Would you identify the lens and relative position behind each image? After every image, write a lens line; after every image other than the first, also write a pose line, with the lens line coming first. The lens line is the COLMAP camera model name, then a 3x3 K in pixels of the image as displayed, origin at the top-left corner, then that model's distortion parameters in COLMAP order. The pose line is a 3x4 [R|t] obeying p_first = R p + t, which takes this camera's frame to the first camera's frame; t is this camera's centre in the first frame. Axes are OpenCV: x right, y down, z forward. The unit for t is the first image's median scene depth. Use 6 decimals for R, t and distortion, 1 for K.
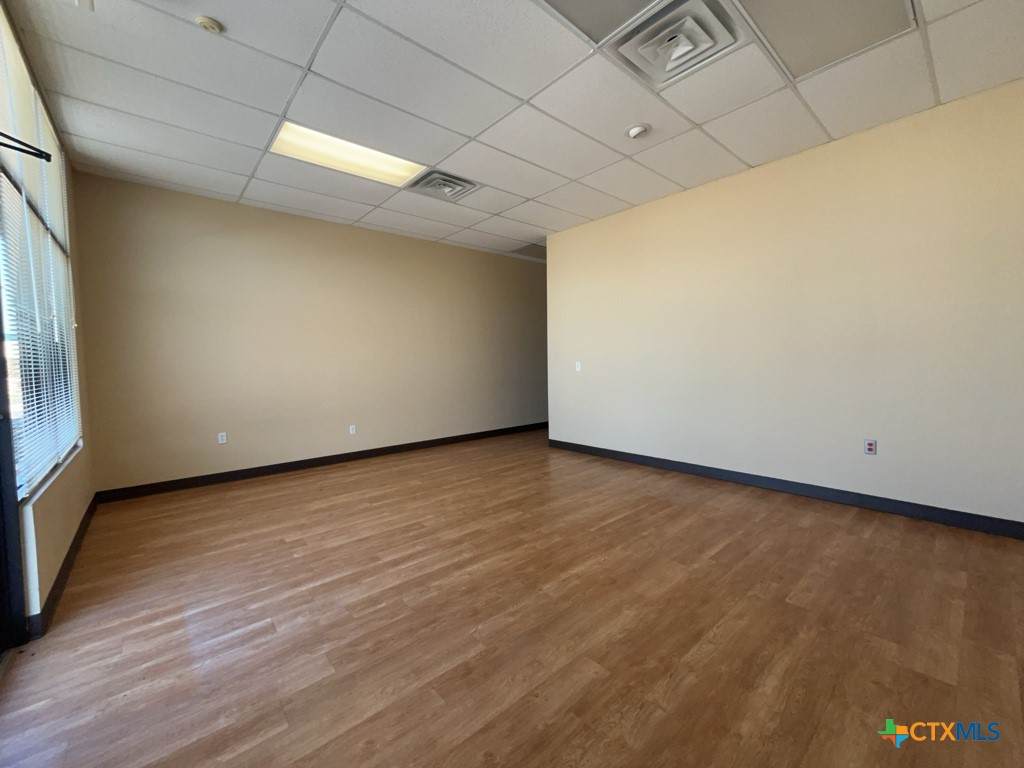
lens RADIAL K [[412.6, 0, 513.8], [0, 412.6, 384.6], [0, 0, 1]] dist [-0.001956, 0.000269]
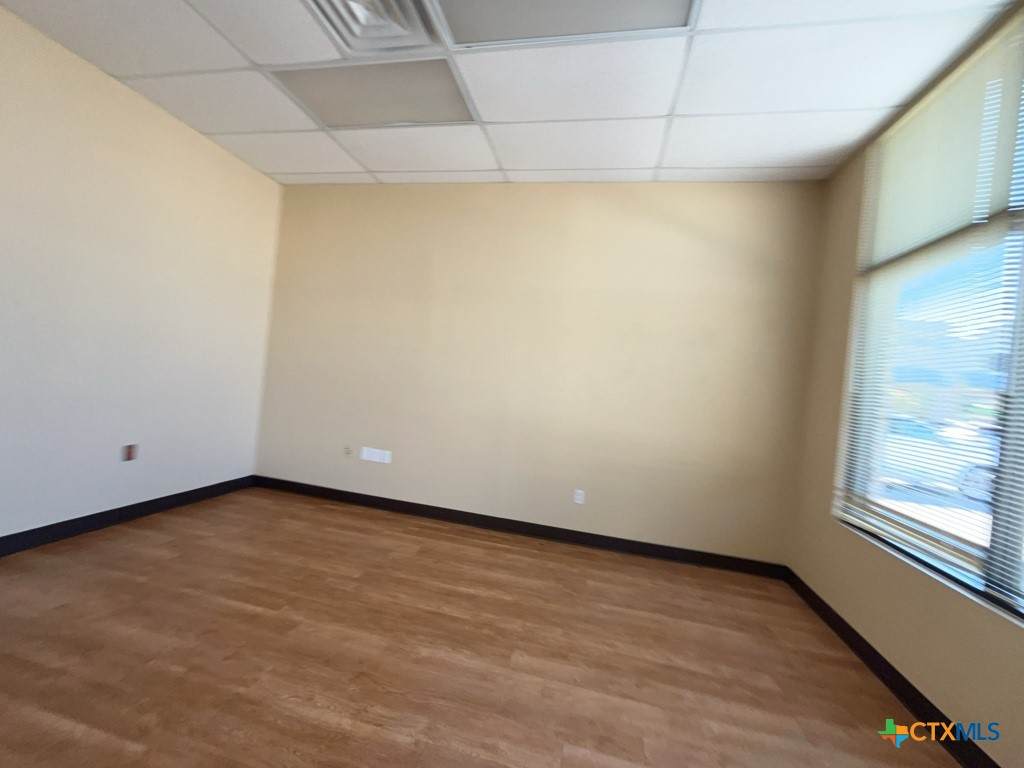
lens RADIAL K [[412.6, 0, 511.4], [0, 412.6, 382.6], [0, 0, 1]] dist [-0.001956, 0.000269]
pose [[-0.595334, -0.044086, 0.802268, -0.431256], [-0.041215, 0.998855, 0.024304, -0.070489], [-0.802421, -0.018596, -0.596469, 1.076878]]
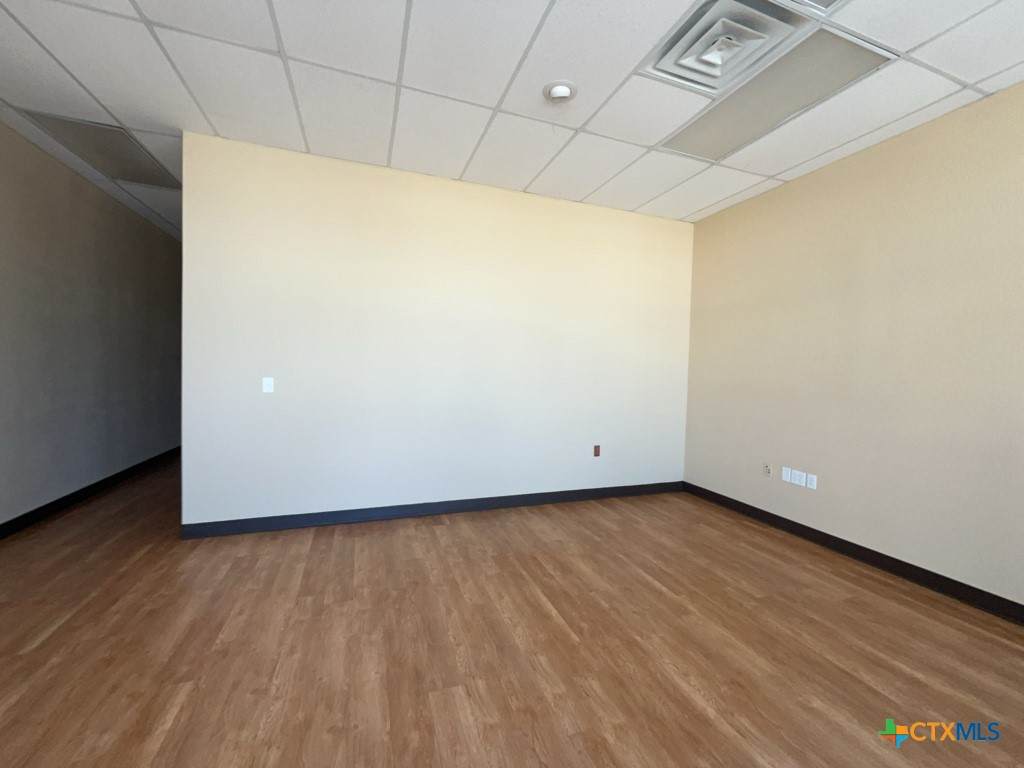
lens RADIAL K [[412.6, 0, 510.4], [0, 412.6, 382.2], [0, 0, 1]] dist [-0.001956, 0.000269]
pose [[0.368007, -0.001889, 0.929821, -0.542625], [0.021083, 0.999758, -0.006314, -0.074949], [-0.929584, 0.021927, 0.367958, 0.955308]]
